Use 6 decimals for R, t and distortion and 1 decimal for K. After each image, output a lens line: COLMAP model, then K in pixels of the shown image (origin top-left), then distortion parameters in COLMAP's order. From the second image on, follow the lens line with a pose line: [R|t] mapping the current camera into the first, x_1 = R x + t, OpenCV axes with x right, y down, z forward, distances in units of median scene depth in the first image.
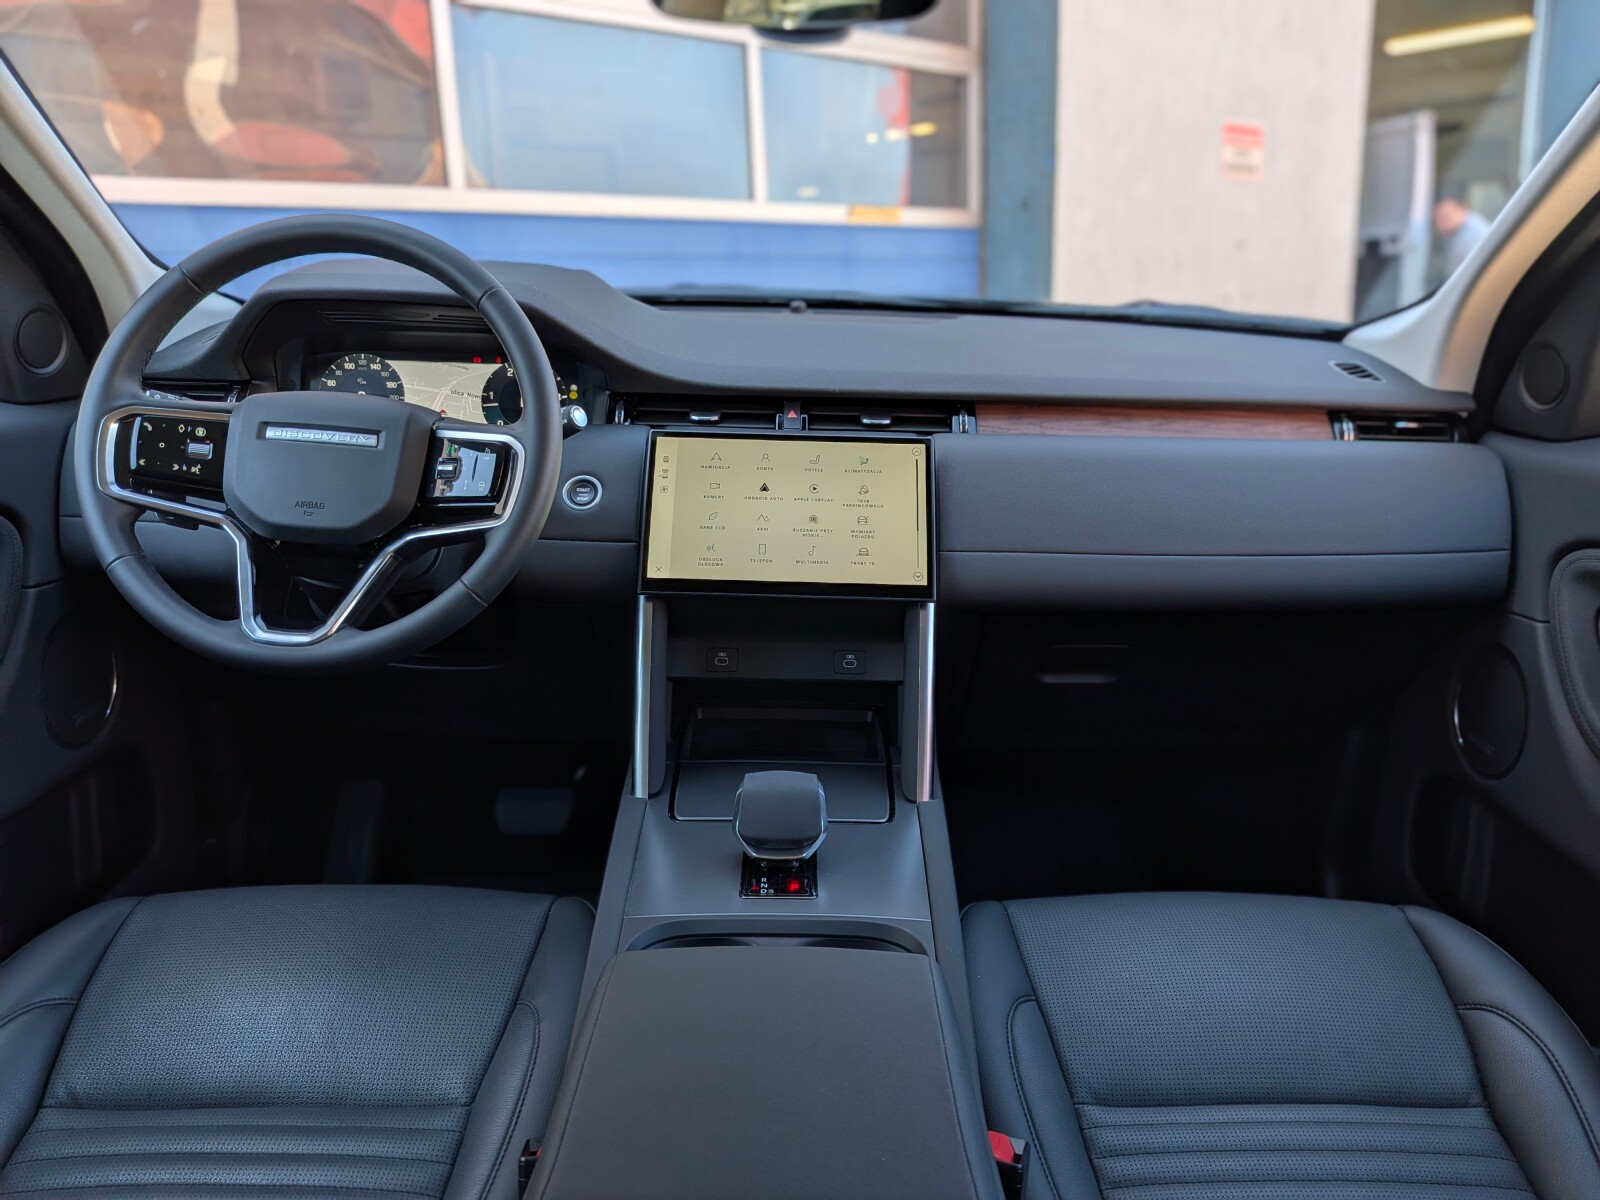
lens RADIAL K [[1162.9, 0, 807.6], [0, 1162.9, 600.2], [0, 0, 1]] dist [0.052886, -0.087989]
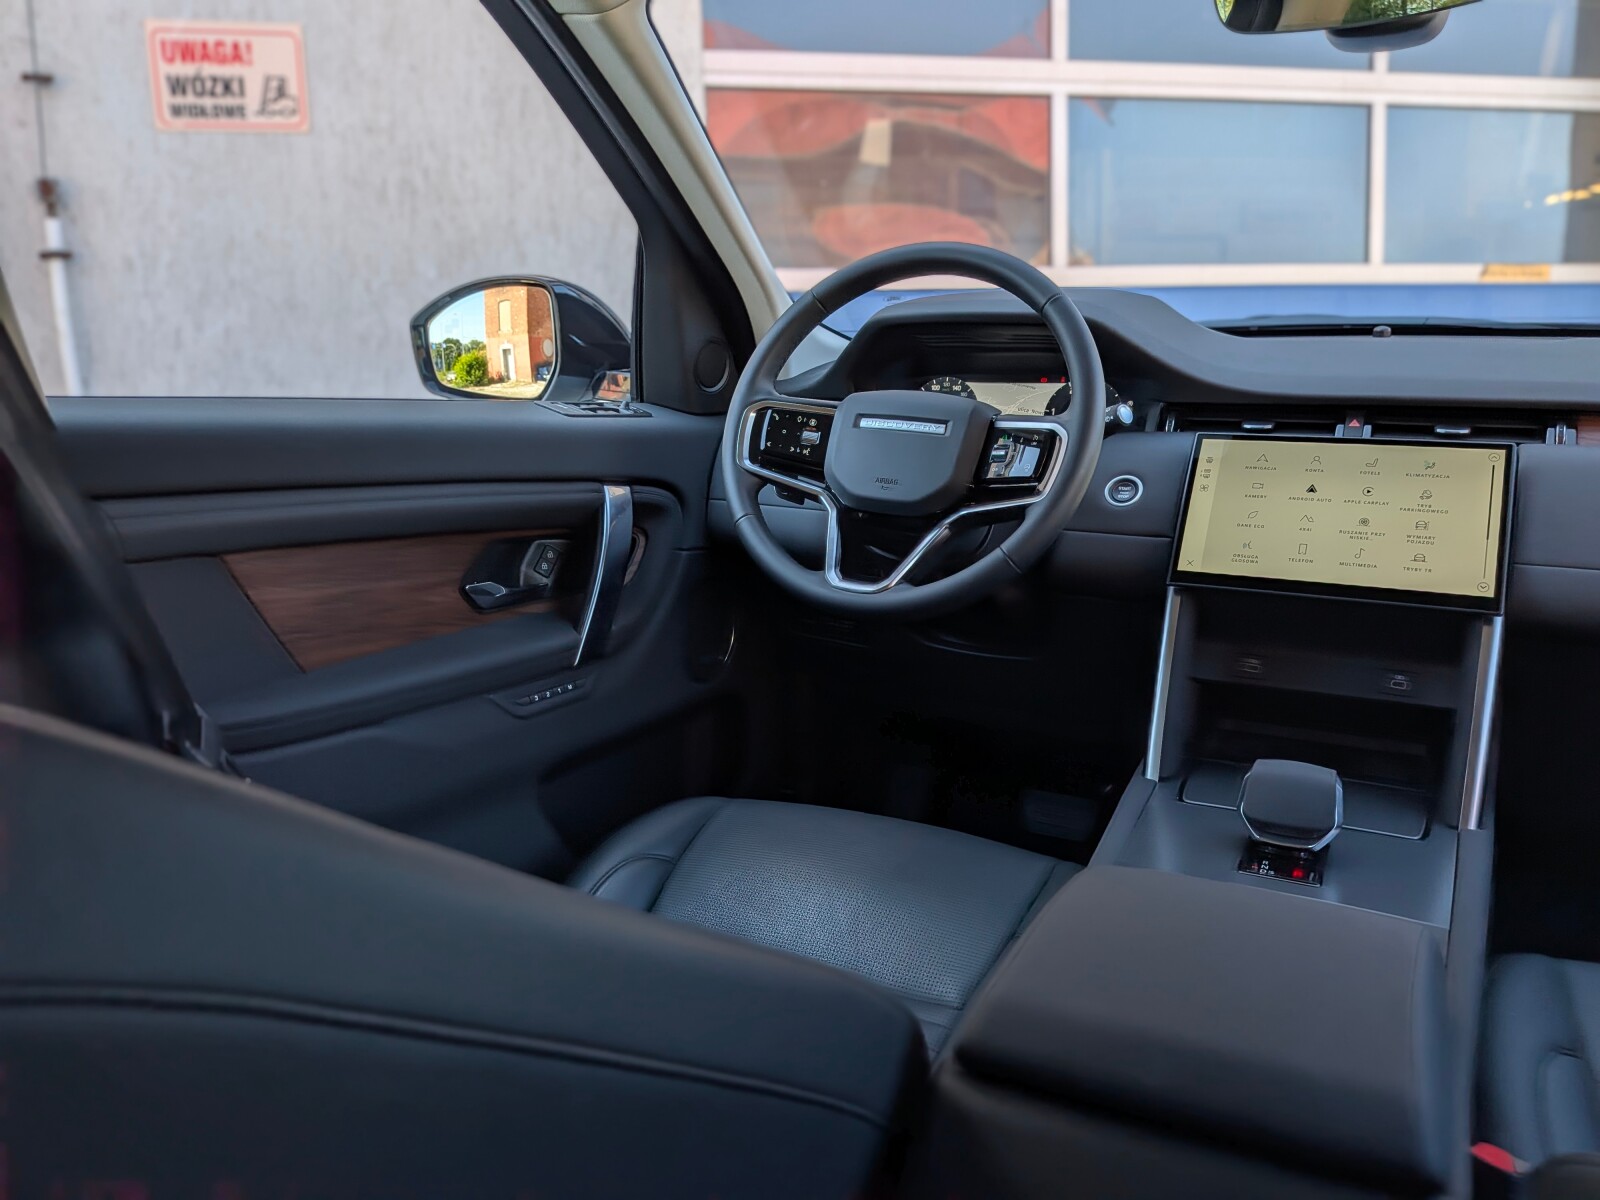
lens RADIAL K [[1162.9, 0, 806.1], [0, 1162.9, 593.8], [0, 0, 1]] dist [0.052886, -0.087989]
pose [[0.881275, 0.070302, -0.467345, 0.055496], [-0.108249, 0.992612, -0.054809, 0.091781], [0.460039, 0.098891, 0.882374, -0.061651]]
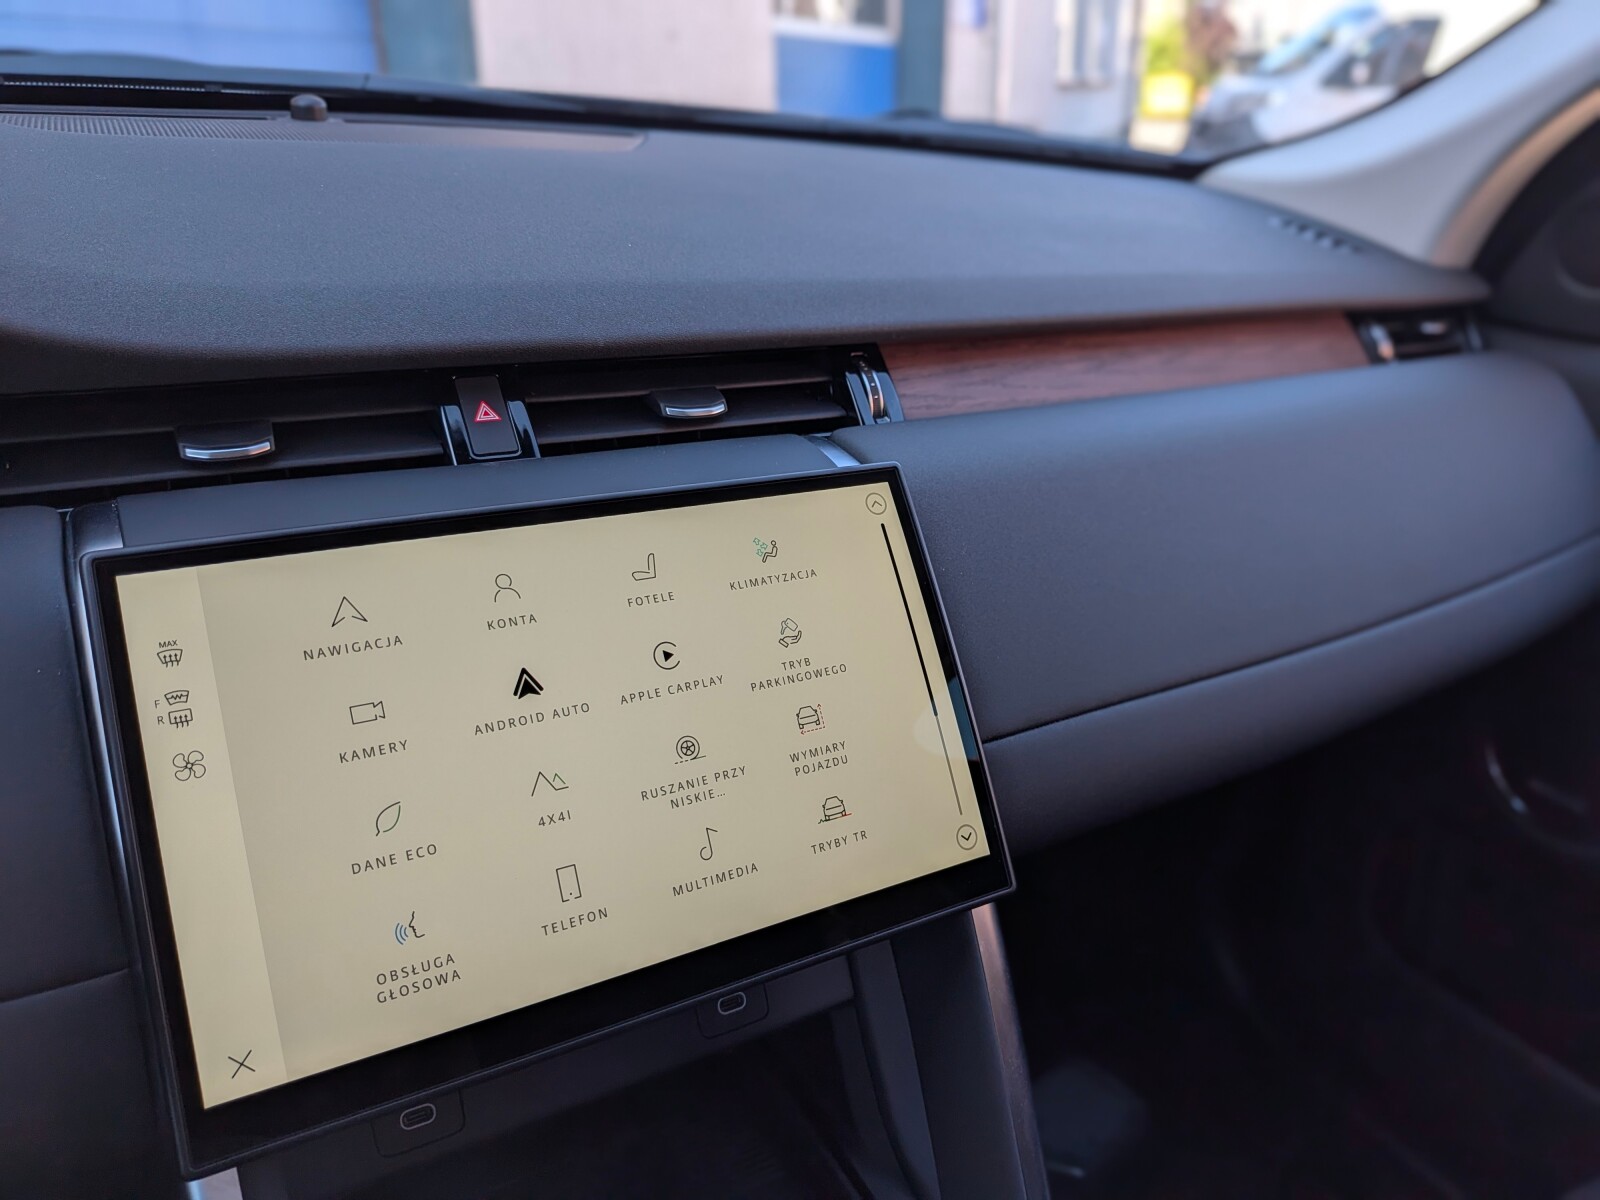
lens RADIAL K [[1162.9, 0, 822.6], [0, 1162.9, 585.9], [0, 0, 1]] dist [0.052886, -0.087989]
pose [[0.864569, -0.172844, 0.471853, -0.117370], [0.103754, 0.980152, 0.168932, -0.173317], [-0.491686, -0.097097, 0.865342, 0.676338]]
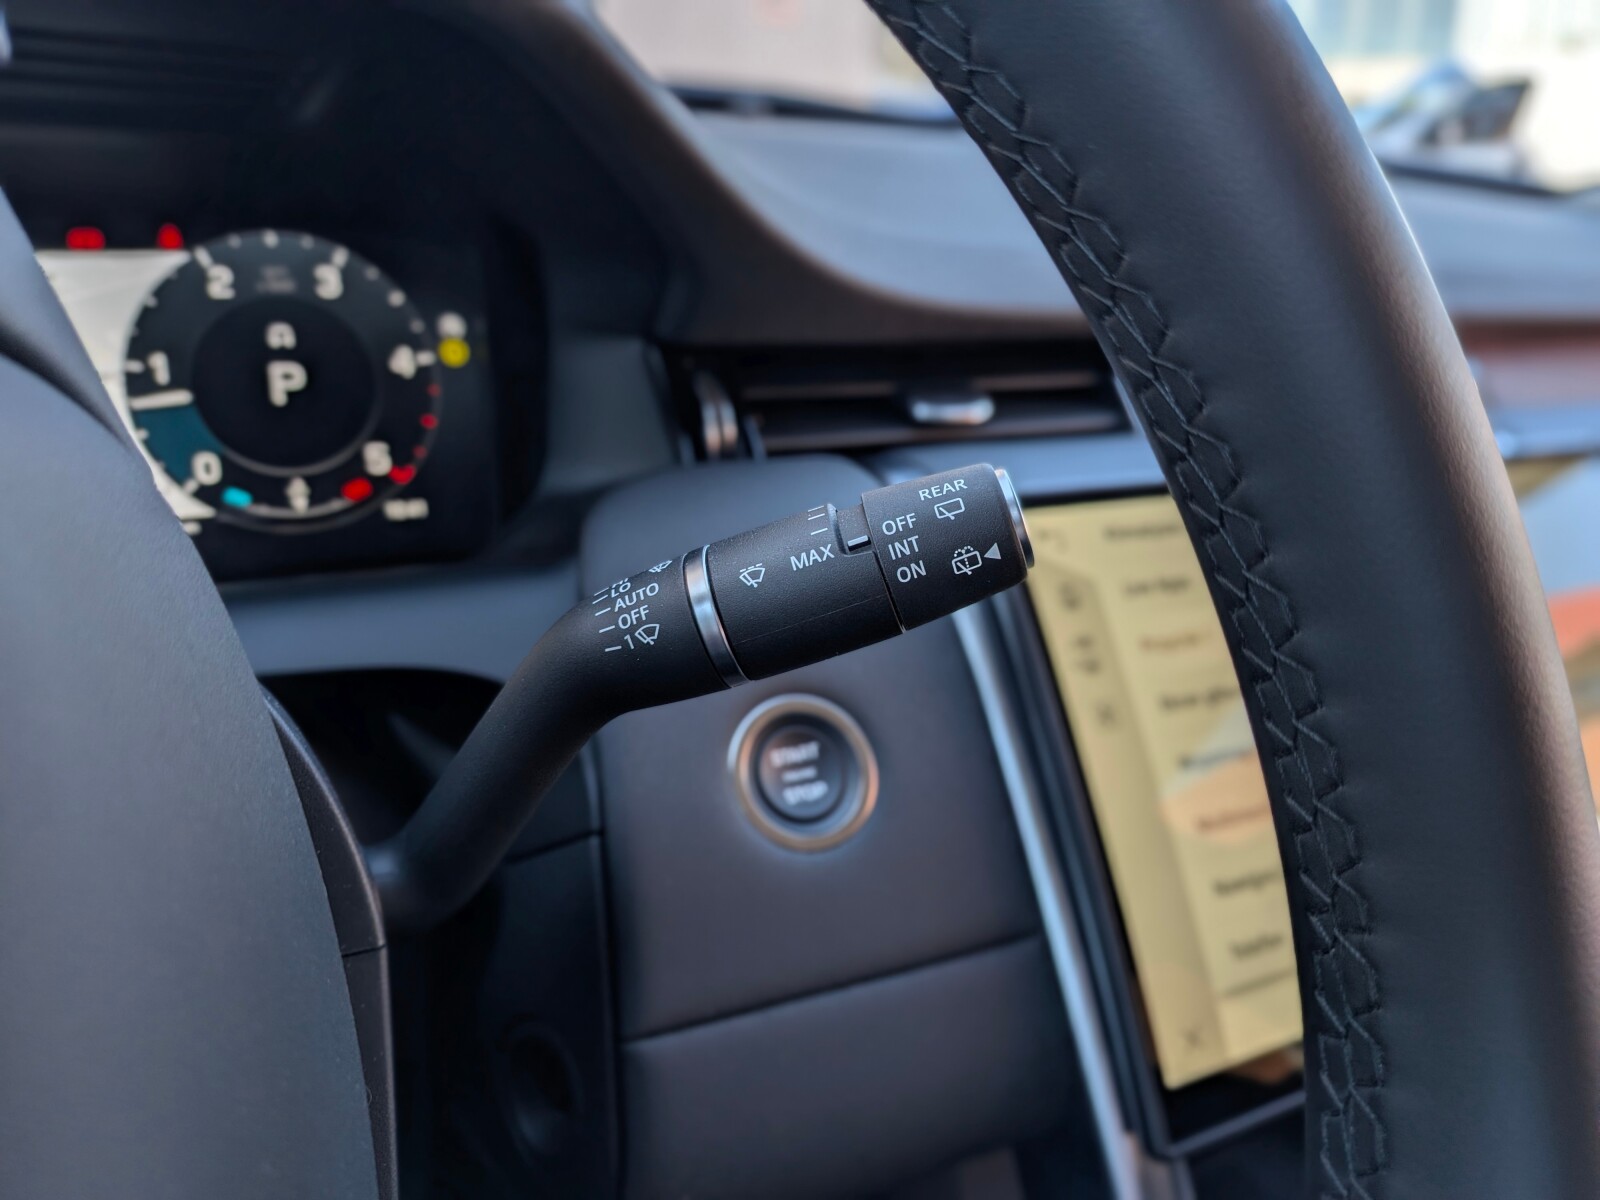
lens RADIAL K [[1235.2, 0, 796.4], [0, 1235.2, 595.9], [0, 0, 1]] dist [-0.006551, -0.046231]
pose [[0.892961, -0.134915, 0.429439, -0.312170], [0.092319, 0.988637, 0.118631, -0.165778], [-0.440565, -0.066287, 0.895270, 0.777158]]
